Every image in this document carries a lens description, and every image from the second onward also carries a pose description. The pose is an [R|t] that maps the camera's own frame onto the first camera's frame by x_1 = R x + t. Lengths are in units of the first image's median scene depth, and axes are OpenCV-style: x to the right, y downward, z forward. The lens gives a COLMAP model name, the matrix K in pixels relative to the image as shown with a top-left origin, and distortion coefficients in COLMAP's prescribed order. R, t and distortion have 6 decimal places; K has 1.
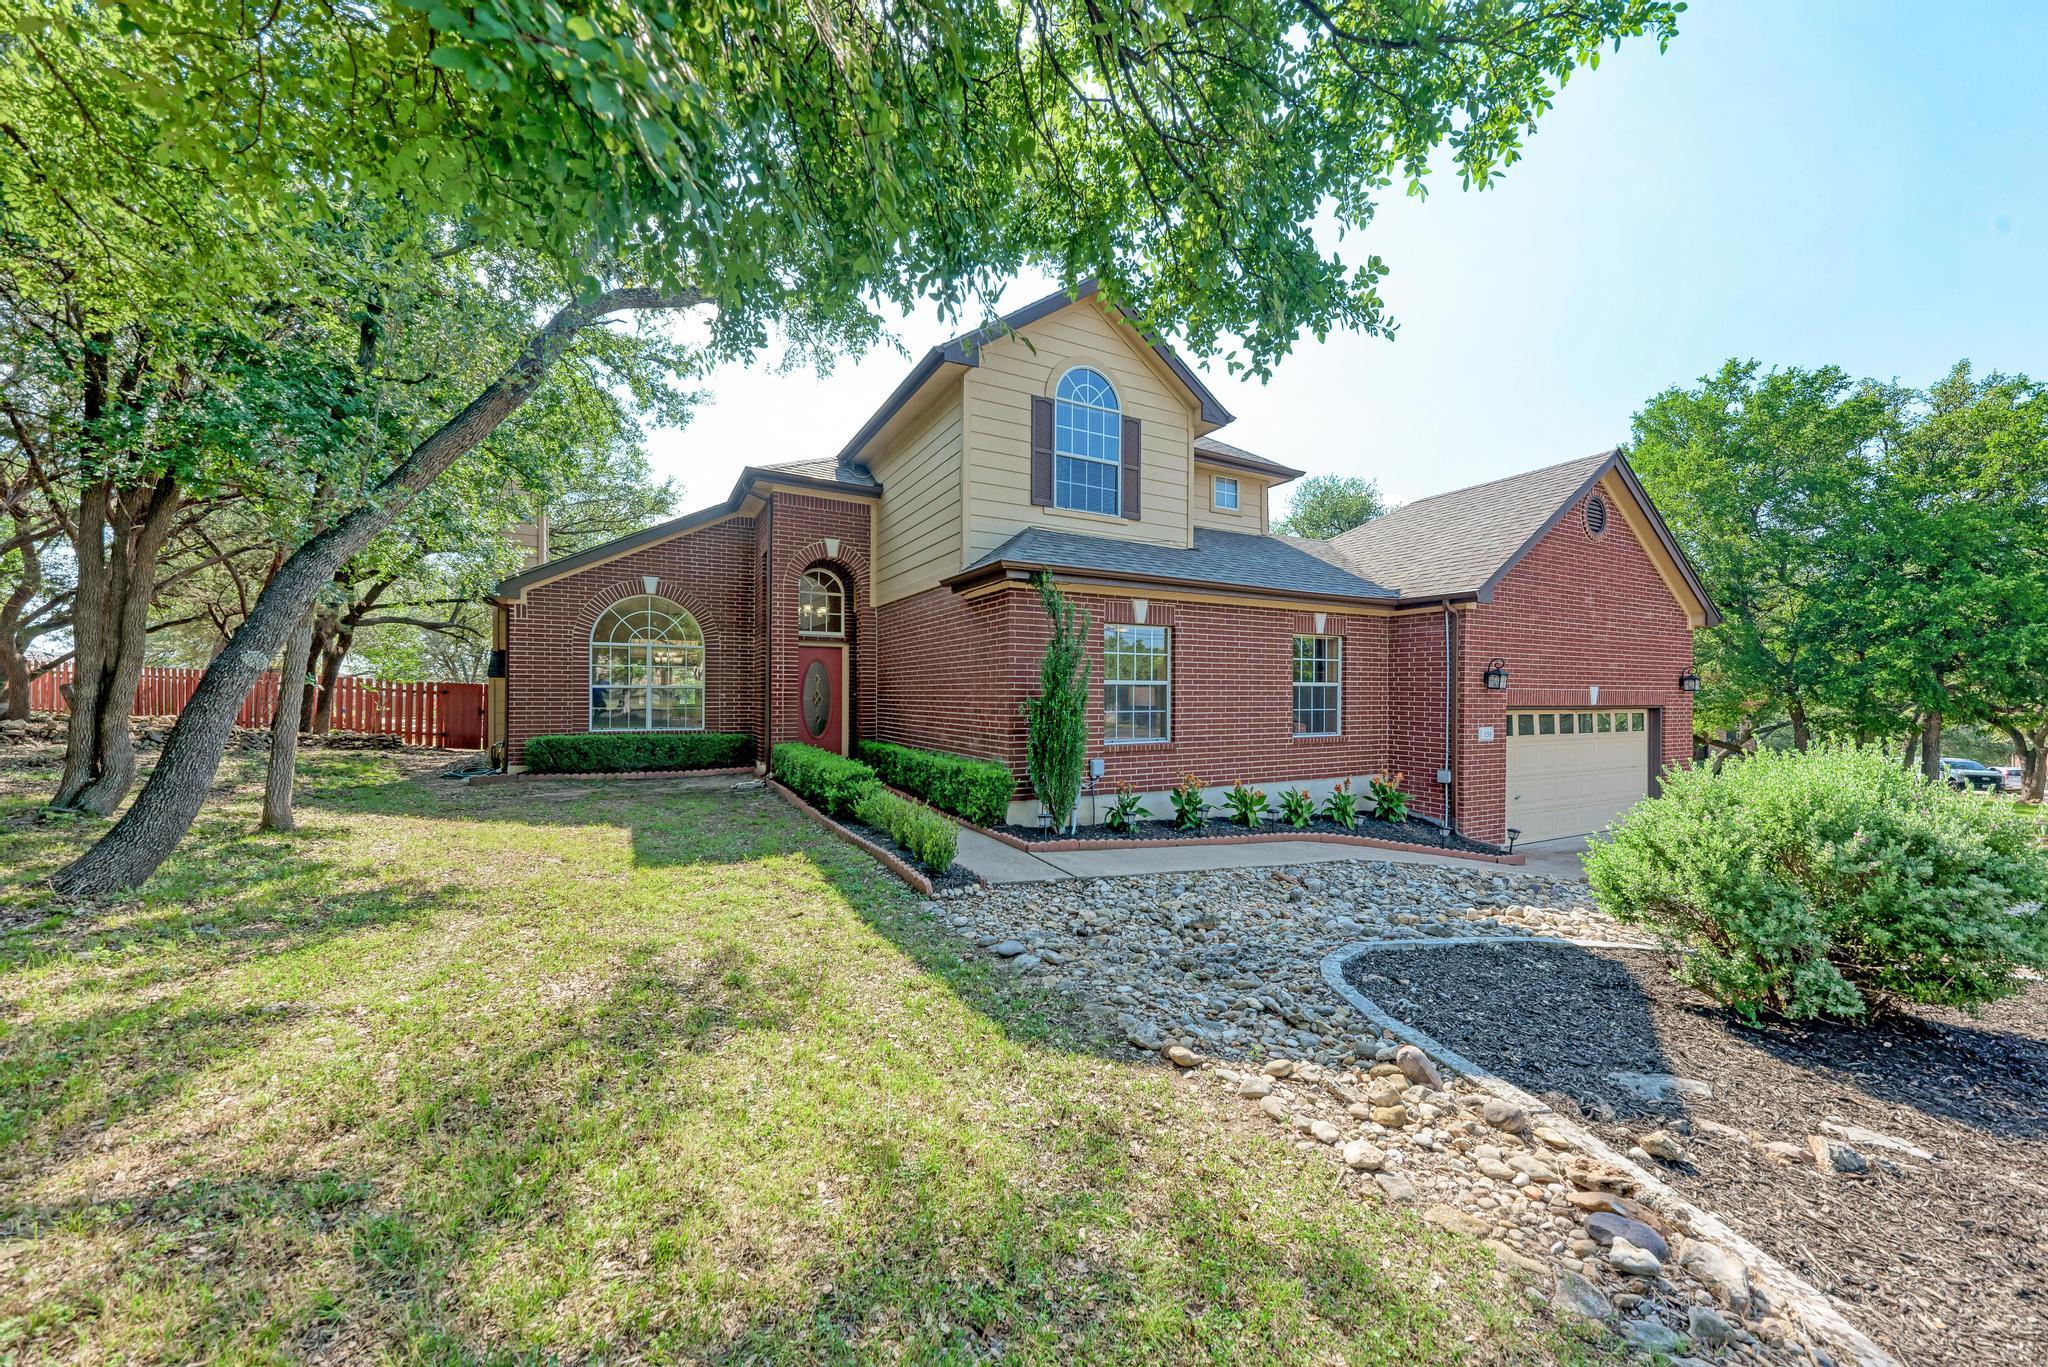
lens RADIAL K [[741.6, 0, 1031.8], [0, 741.6, 699.0], [0, 0, 1]] dist [0.008793, -0.000006]
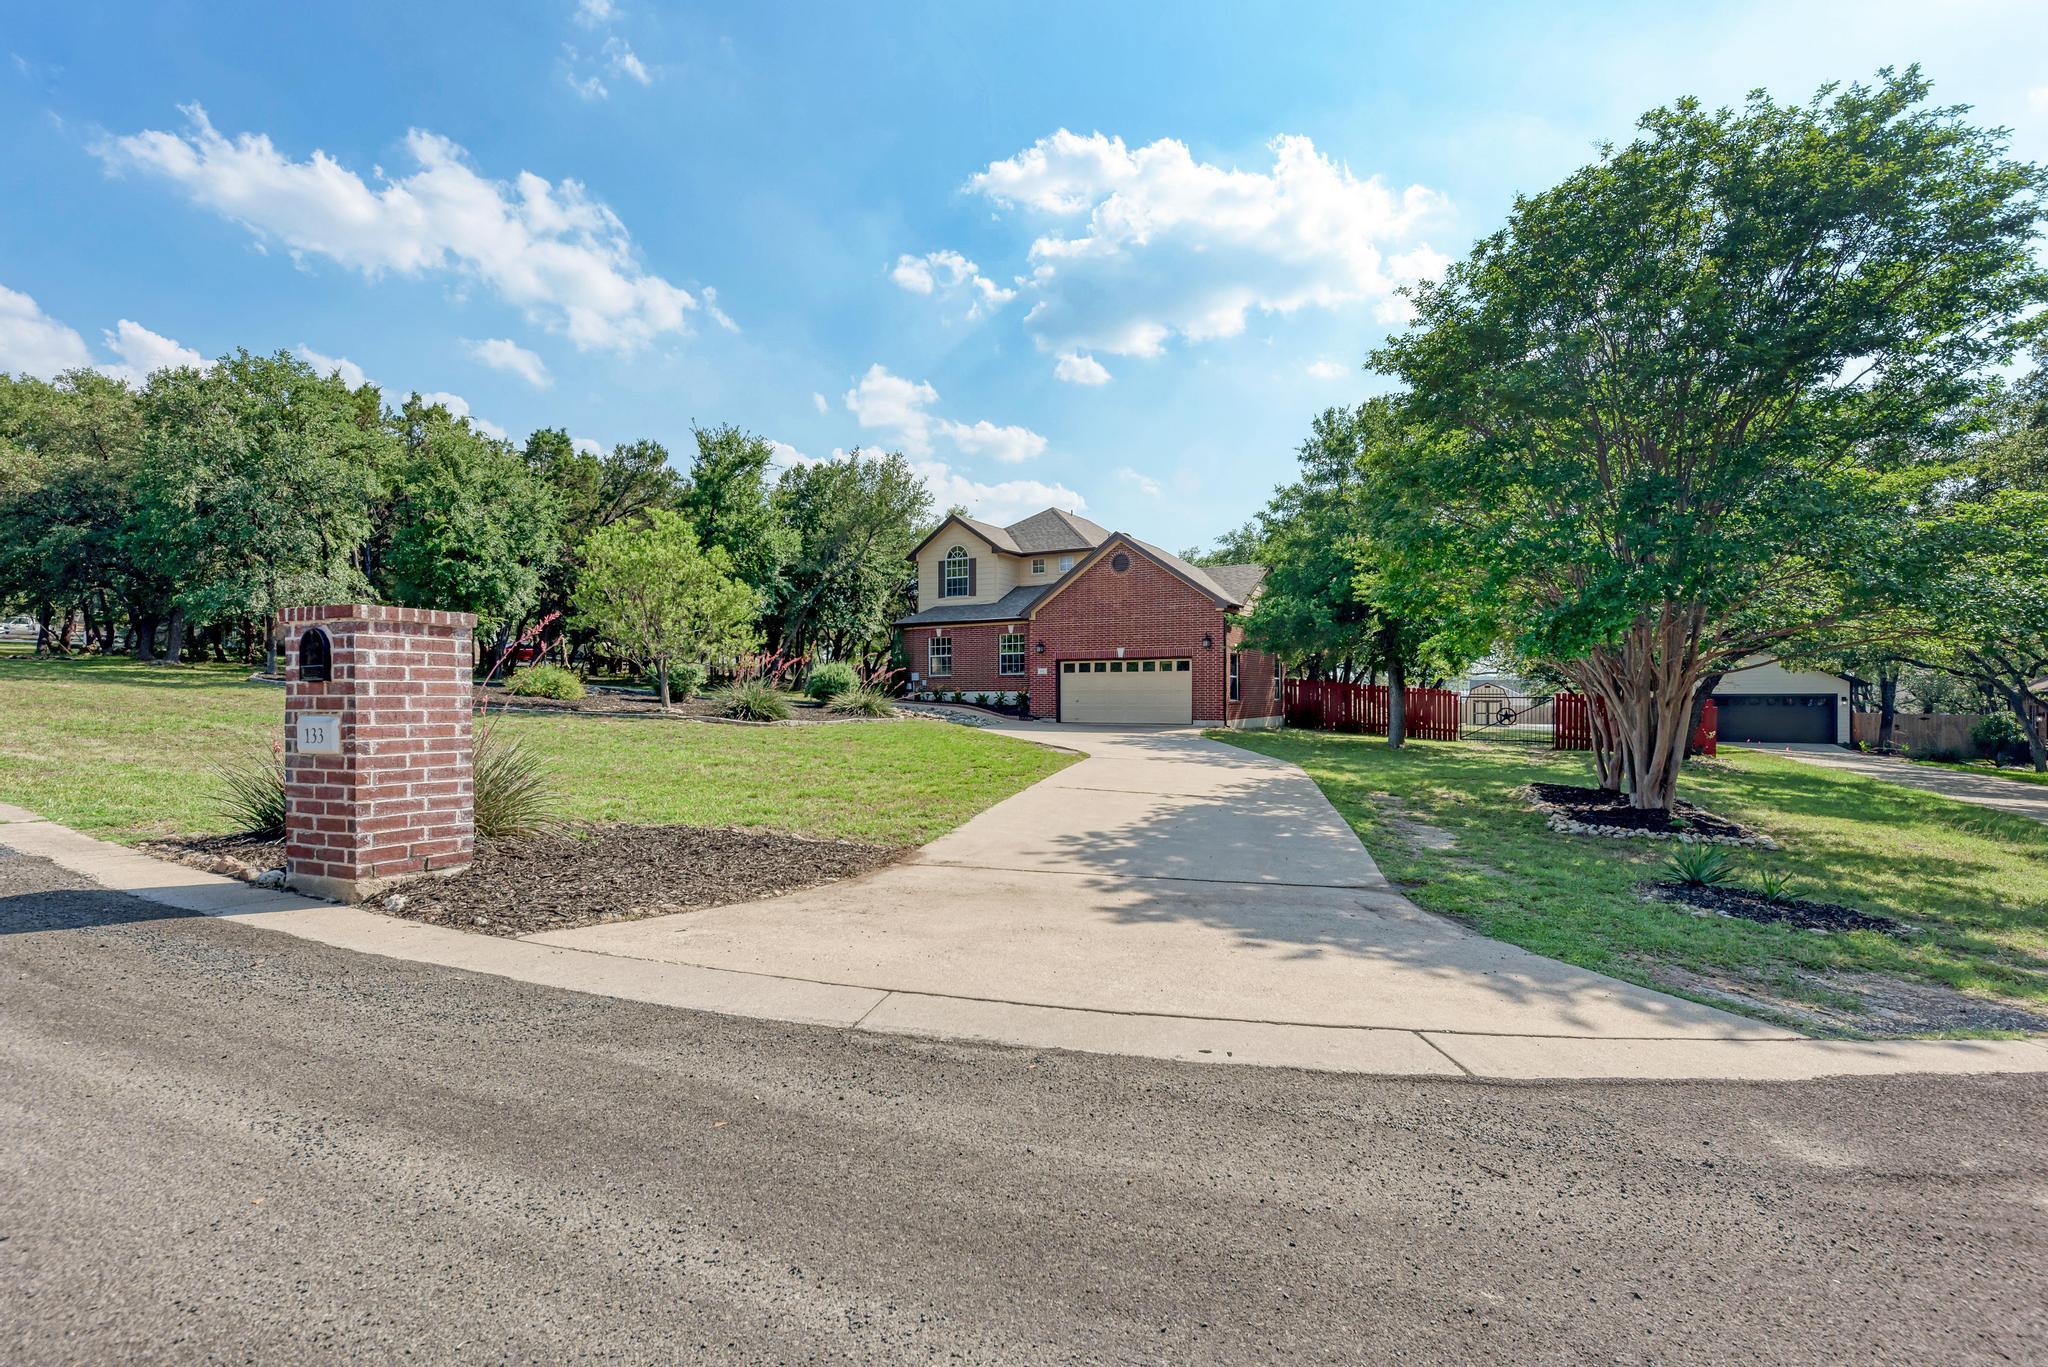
lens RADIAL K [[945.3, 0, 1024.0], [0, 945.3, 683.5], [0, 0, 1]] dist [-0.000010, -0.000003]
pose [[0.510705, -0.009677, -0.859702, 3.053562], [0.011036, 0.999928, -0.004699, 0.095820], [0.859685, -0.007088, 0.510775, -0.586802]]
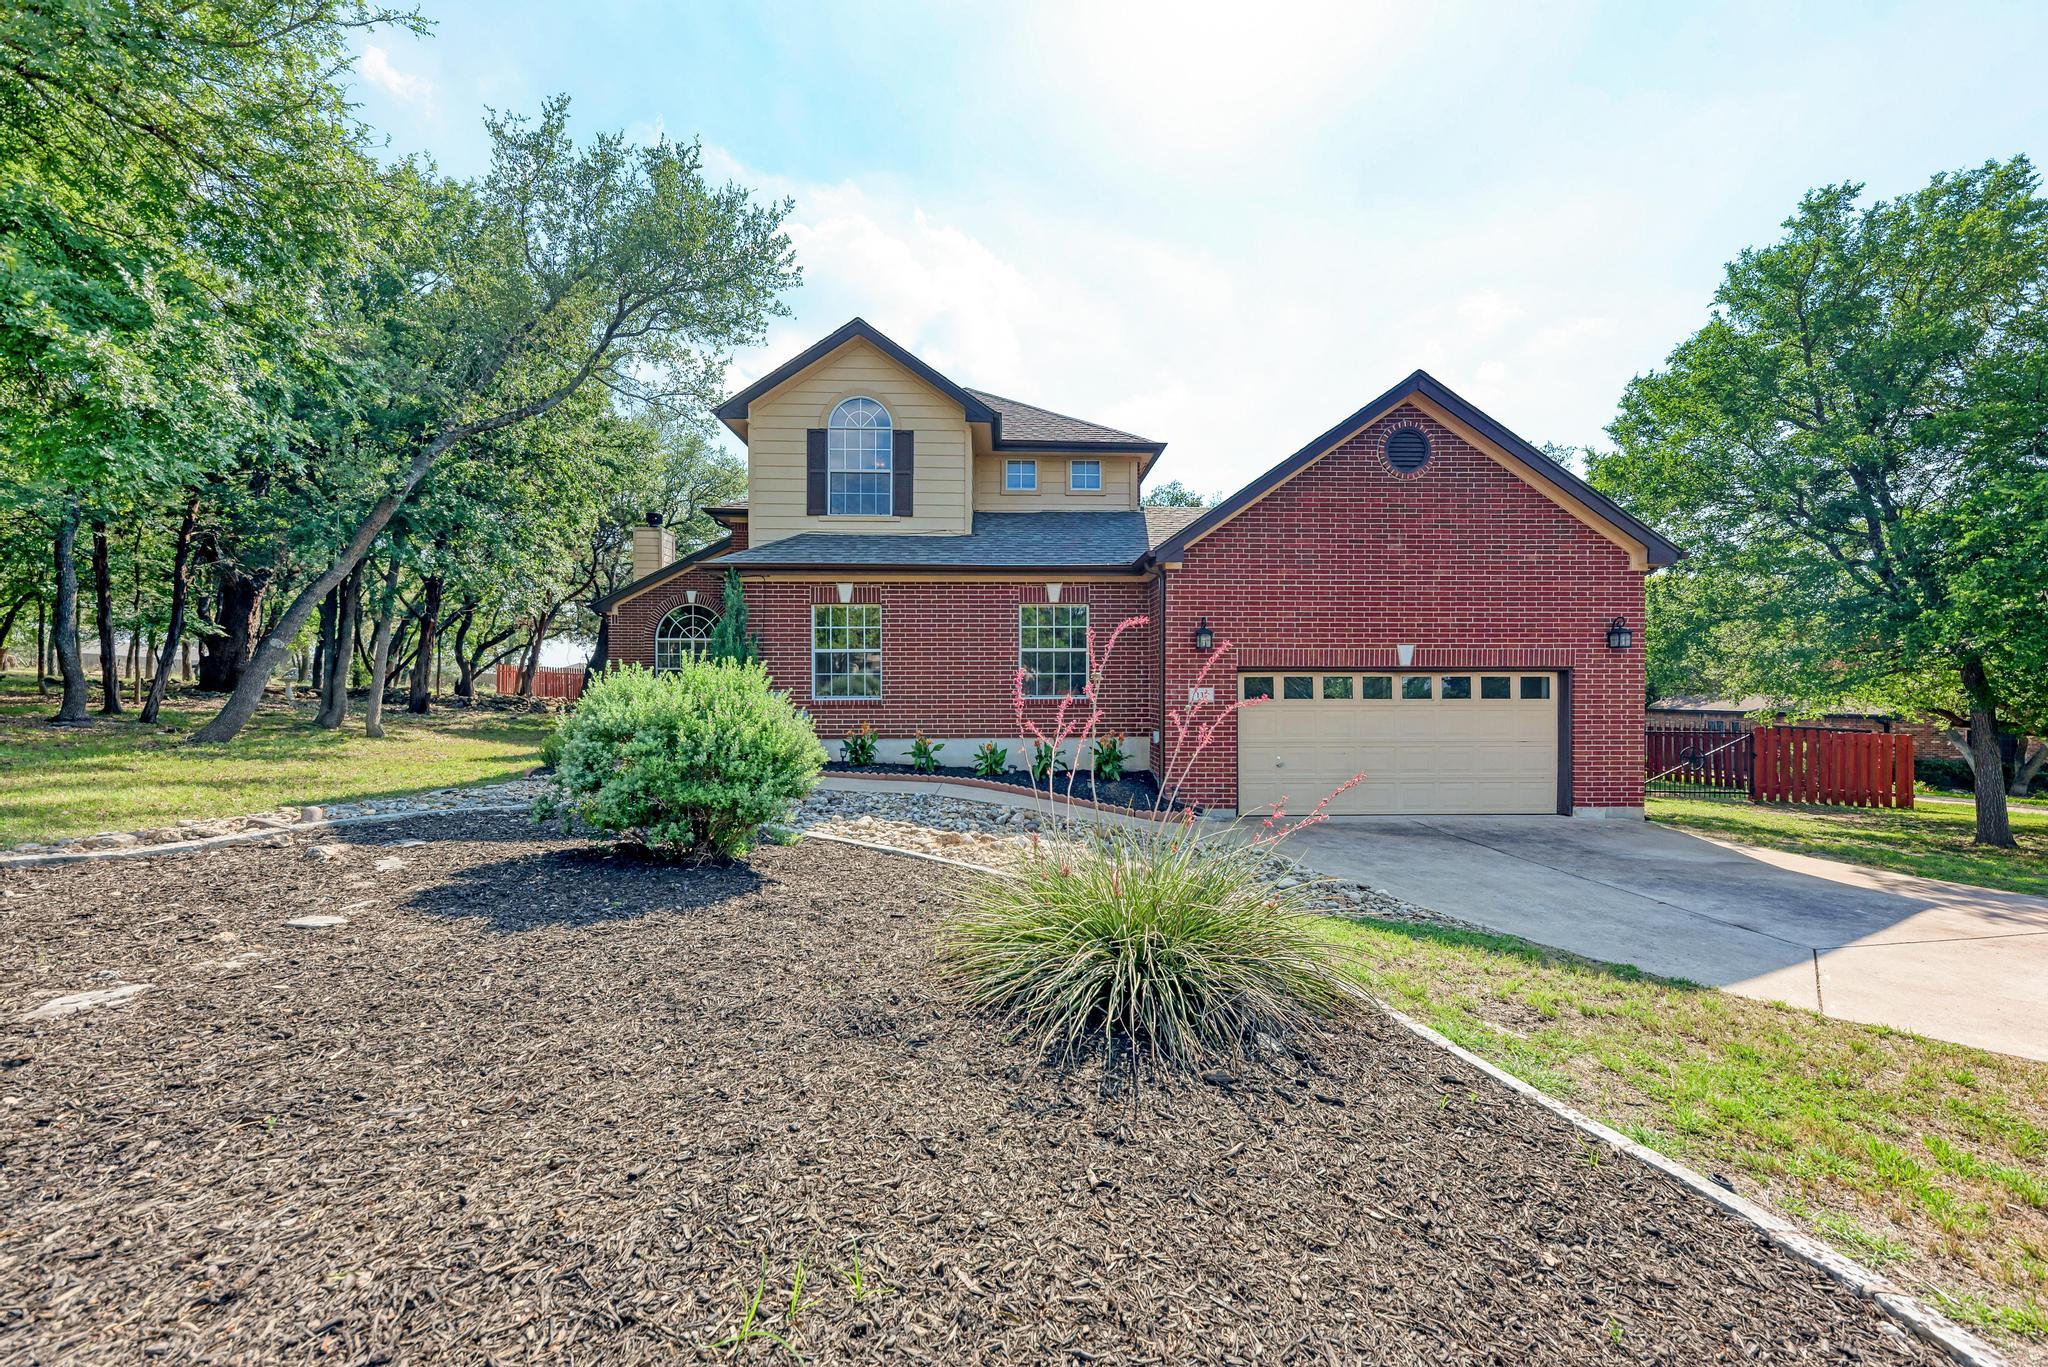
lens RADIAL K [[741.6, 0, 1031.8], [0, 741.6, 699.0], [0, 0, 1]] dist [0.008793, -0.000006]
pose [[0.896129, -0.002218, -0.443788, 0.801757], [0.003068, 0.999995, 0.001196, 0.047897], [0.443783, -0.002434, 0.896131, 0.021998]]
